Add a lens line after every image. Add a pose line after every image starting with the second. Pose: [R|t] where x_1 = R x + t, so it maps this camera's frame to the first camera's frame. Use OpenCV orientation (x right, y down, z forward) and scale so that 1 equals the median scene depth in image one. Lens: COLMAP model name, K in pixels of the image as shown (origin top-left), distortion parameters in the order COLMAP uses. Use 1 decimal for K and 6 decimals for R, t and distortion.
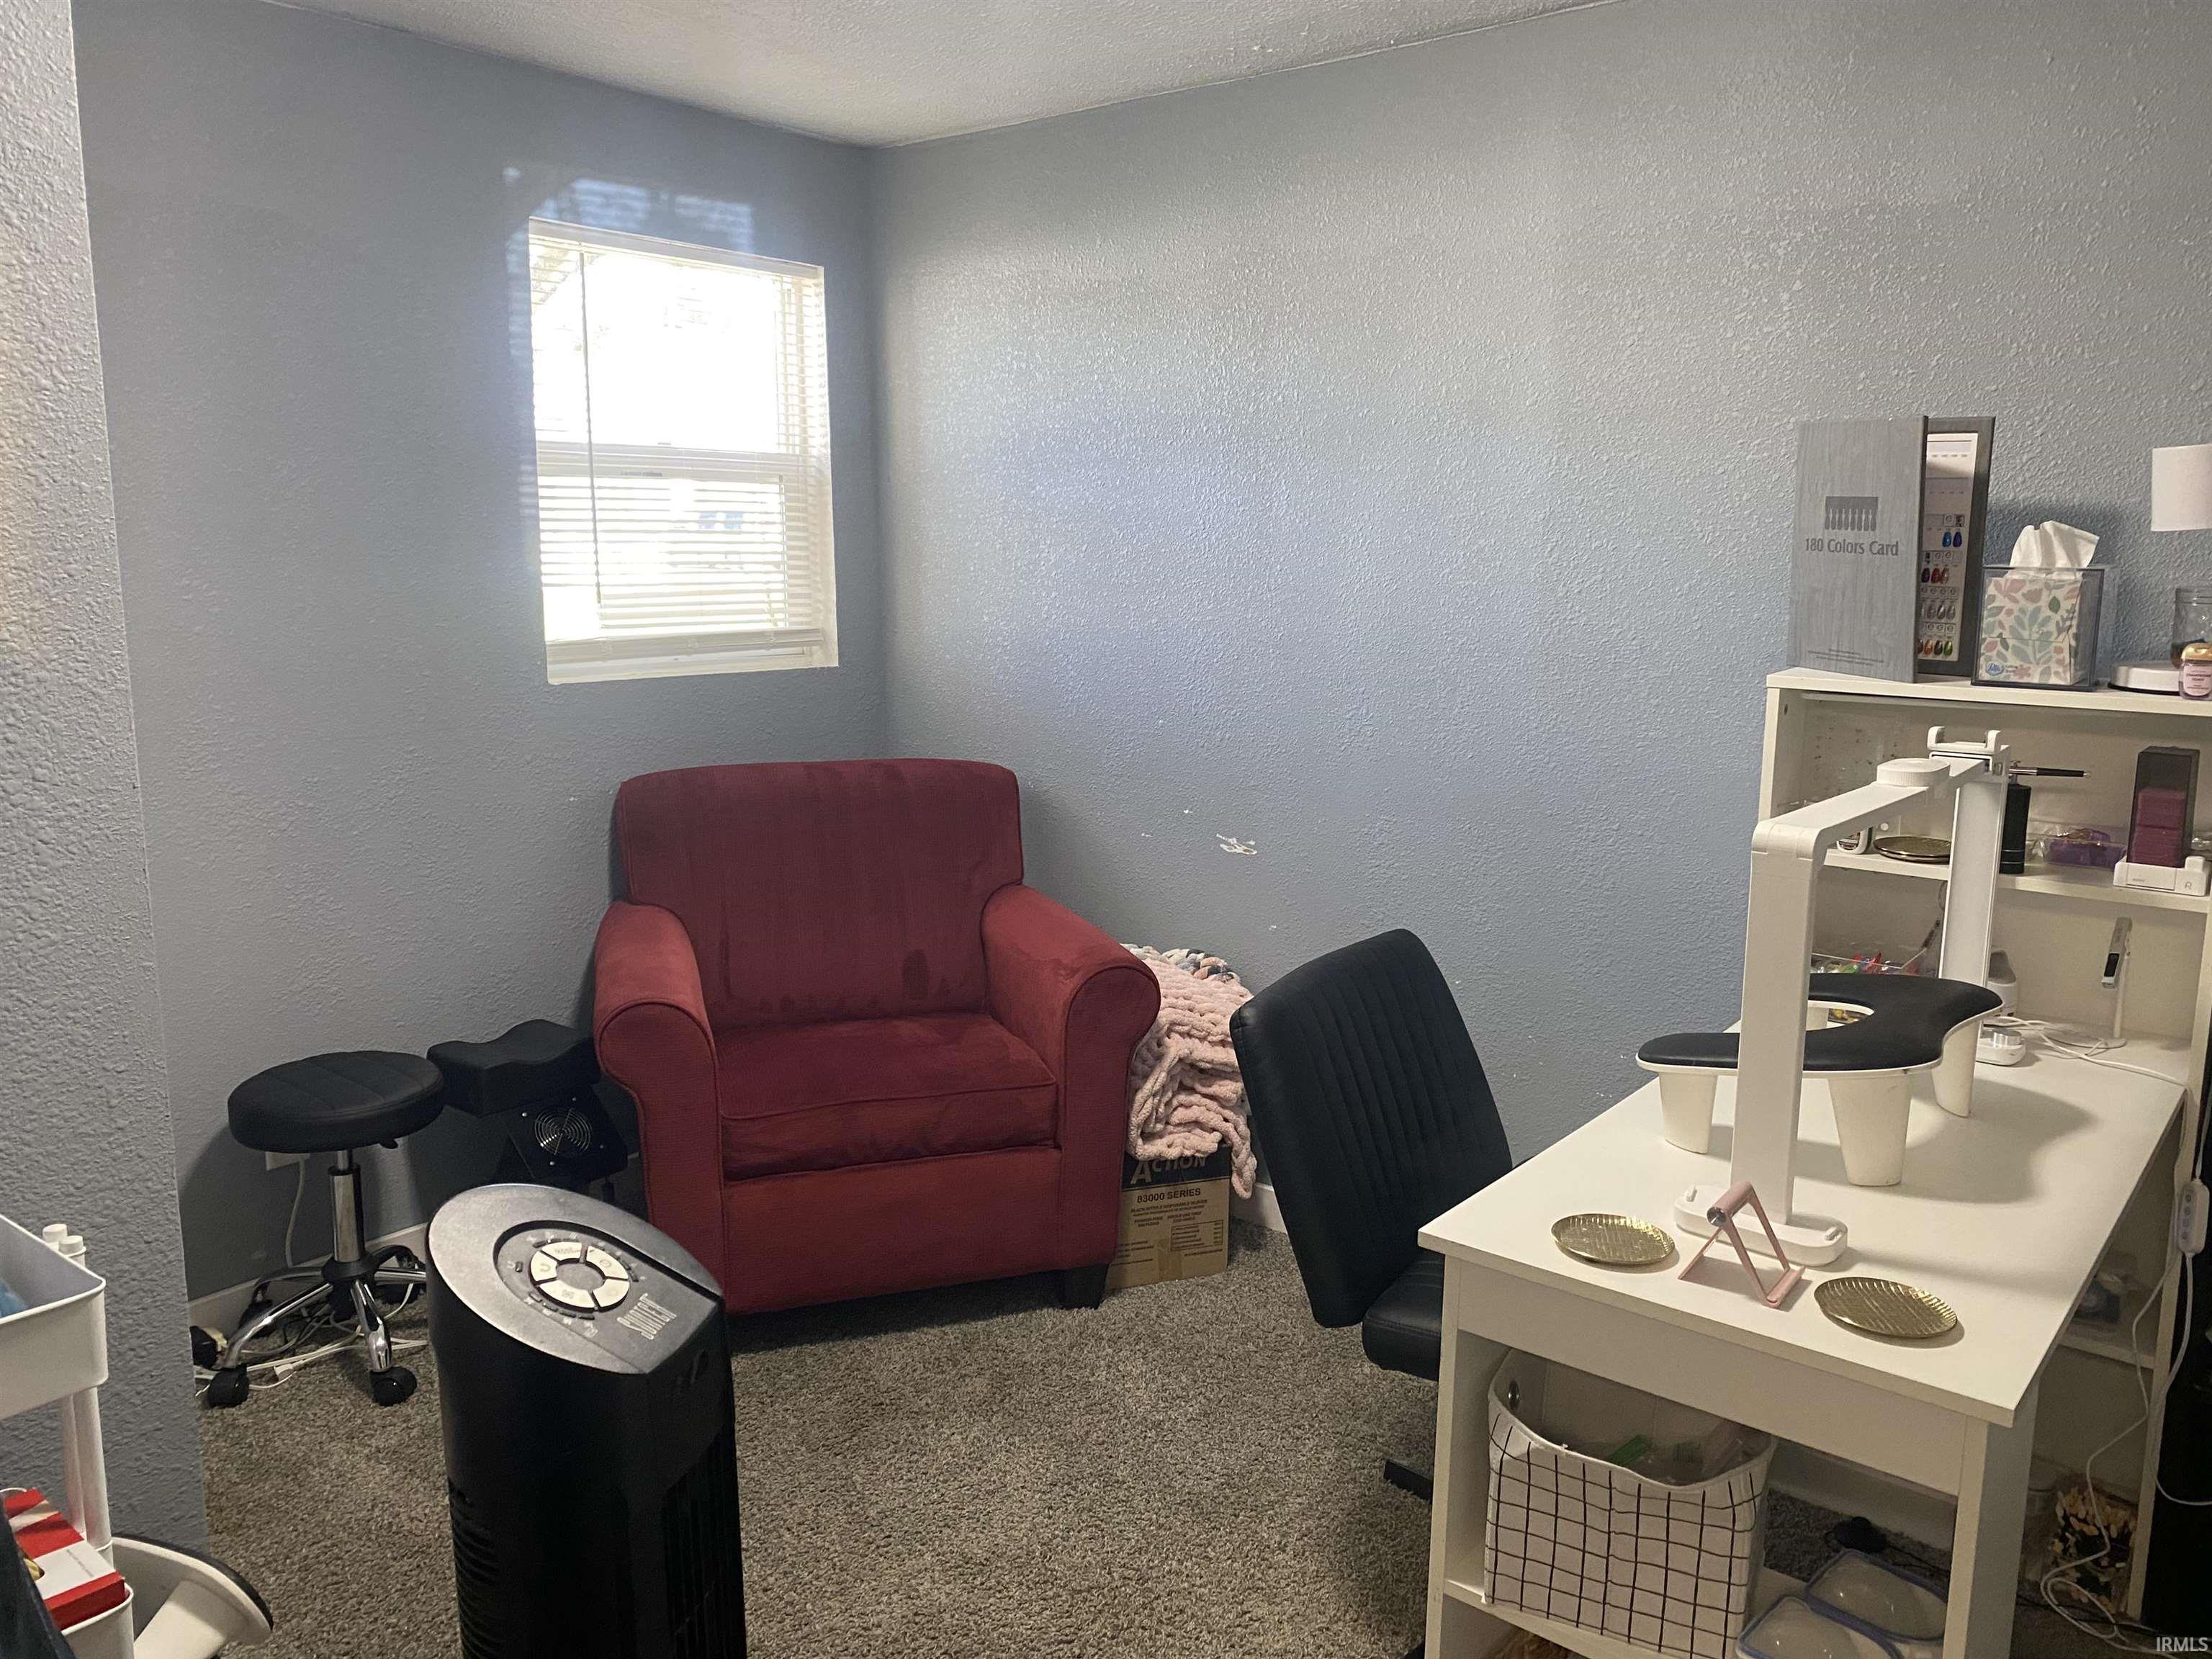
lens RADIAL K [[1694.9, 0, 1111.9], [0, 1694.9, 805.1], [0, 0, 1]] dist [0.011126, -0.001774]
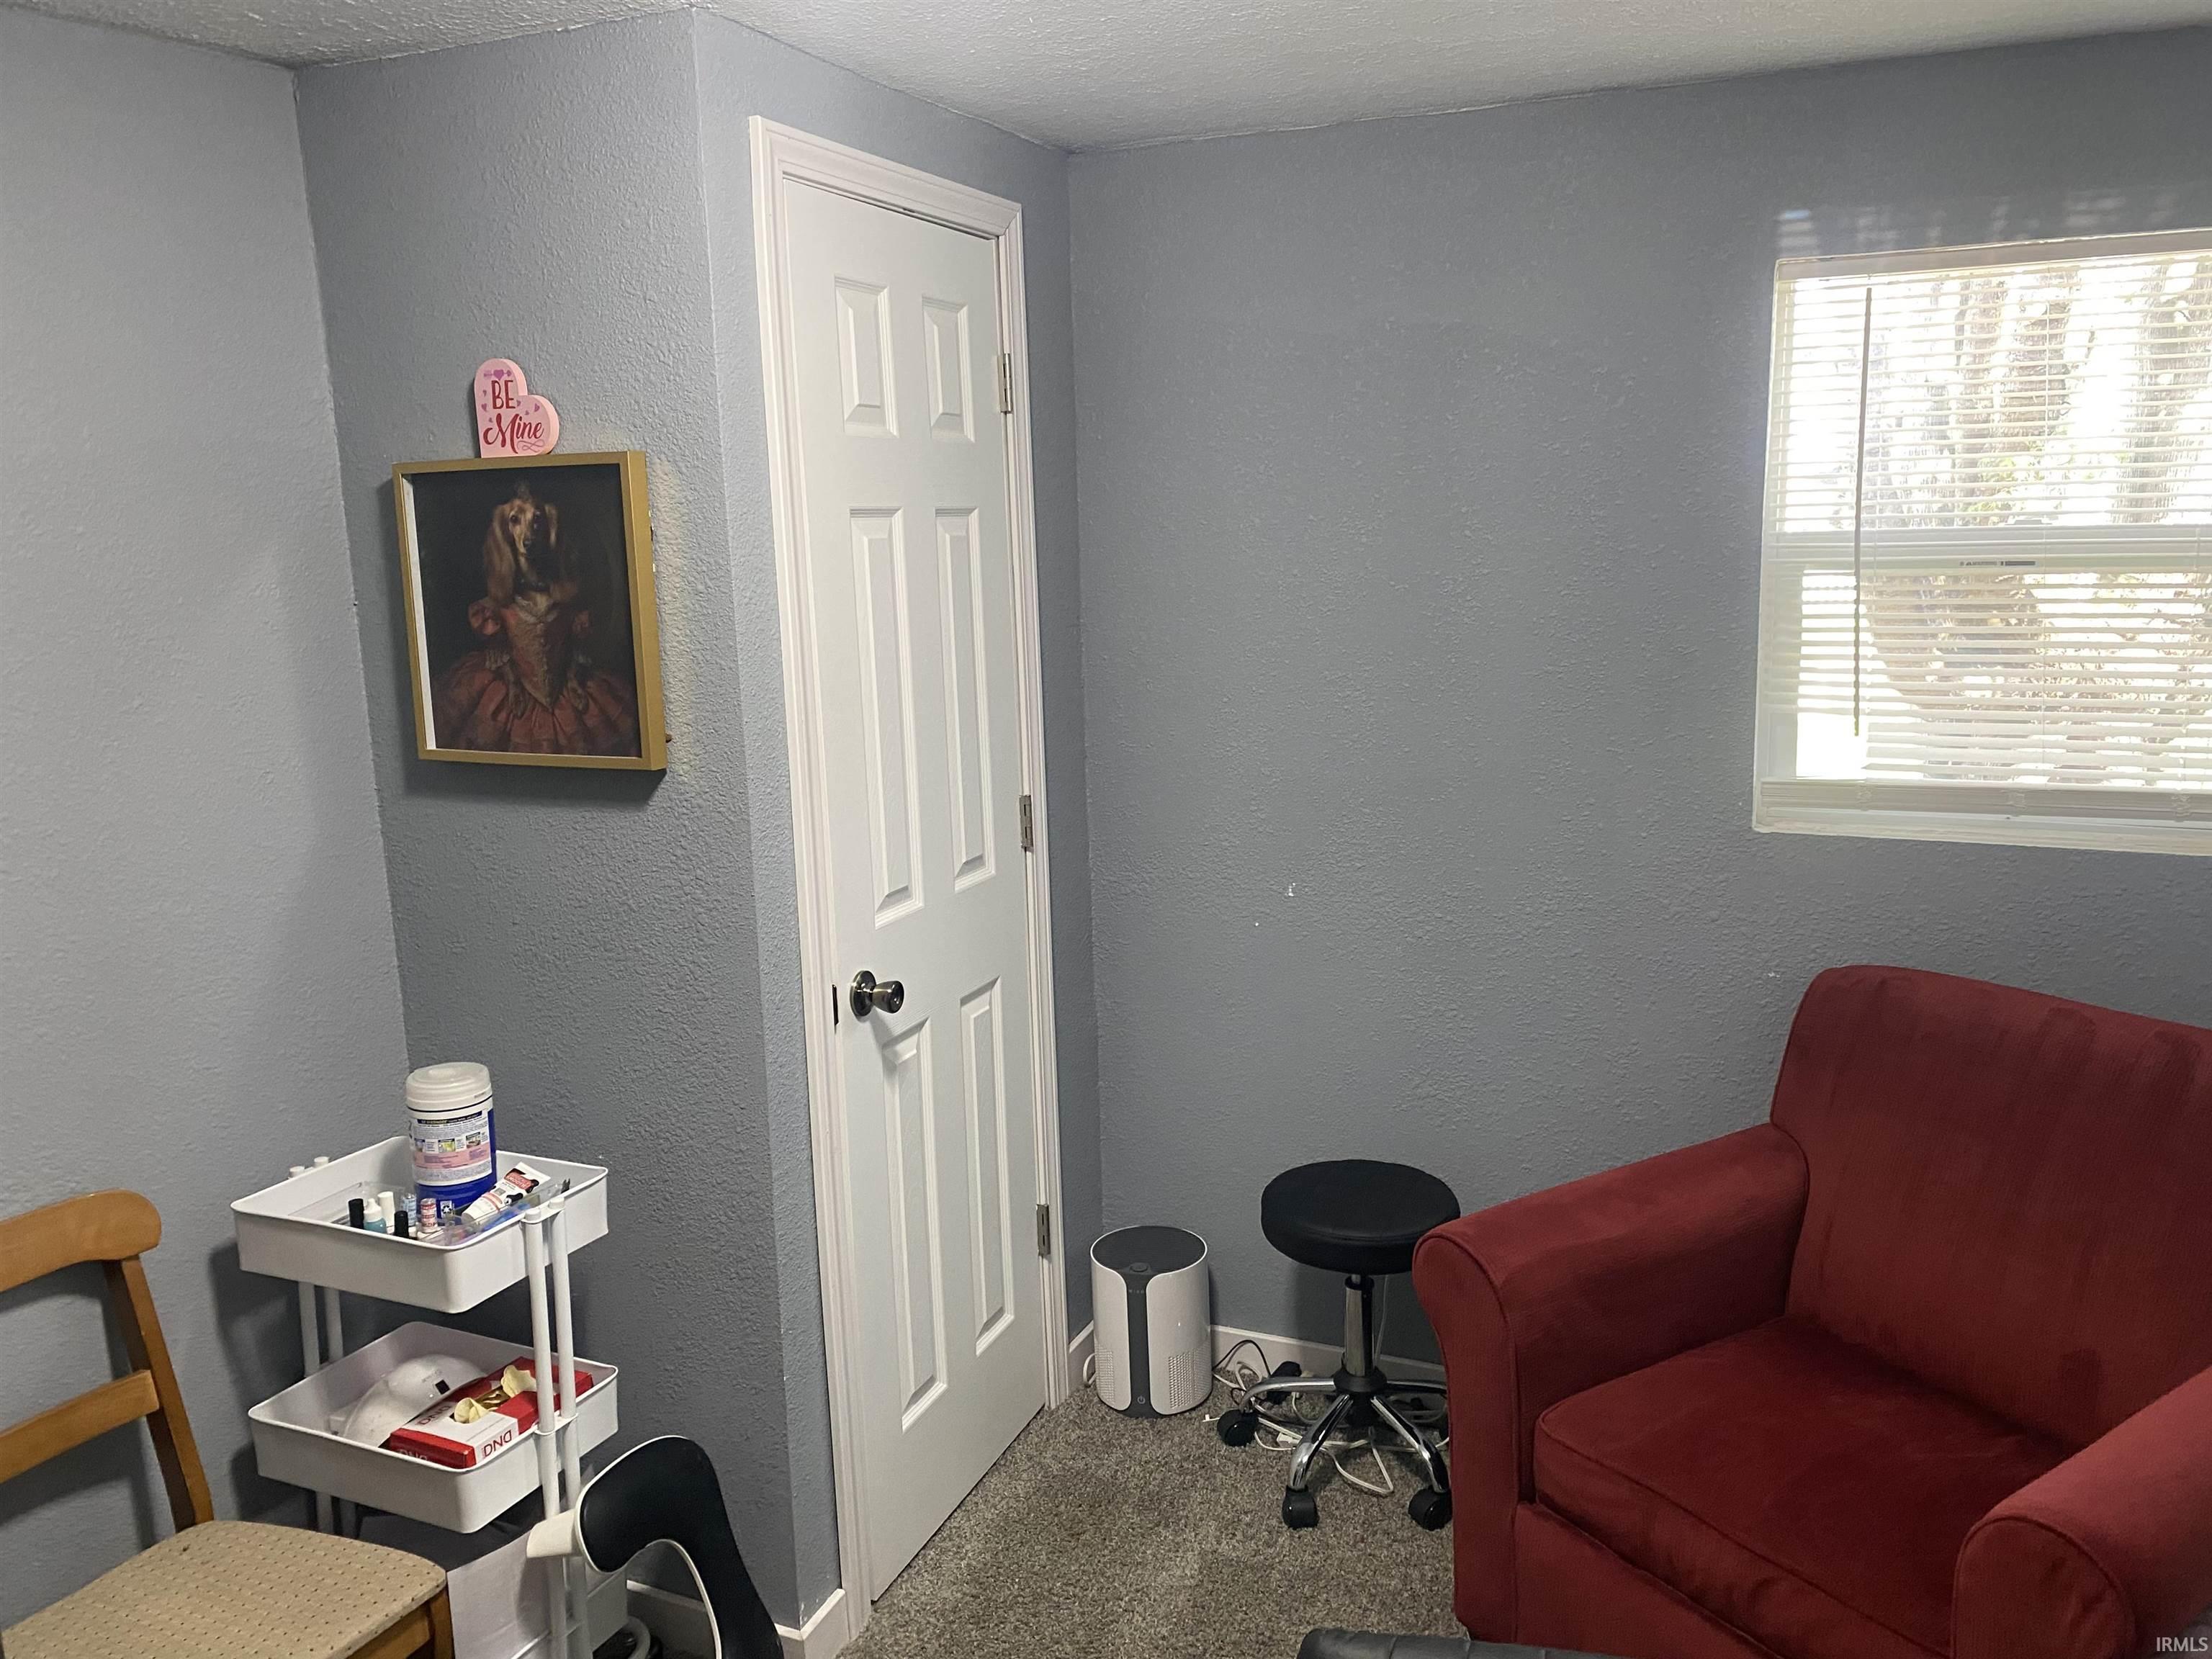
lens RADIAL K [[1694.9, 0, 1111.9], [0, 1694.9, 805.1], [0, 0, 1]] dist [0.011126, -0.001774]
pose [[0.282955, 0.139357, -0.948955, 0.371141], [-0.133982, 0.985431, 0.104764, -0.131023], [0.949729, 0.097499, 0.297504, 0.463715]]
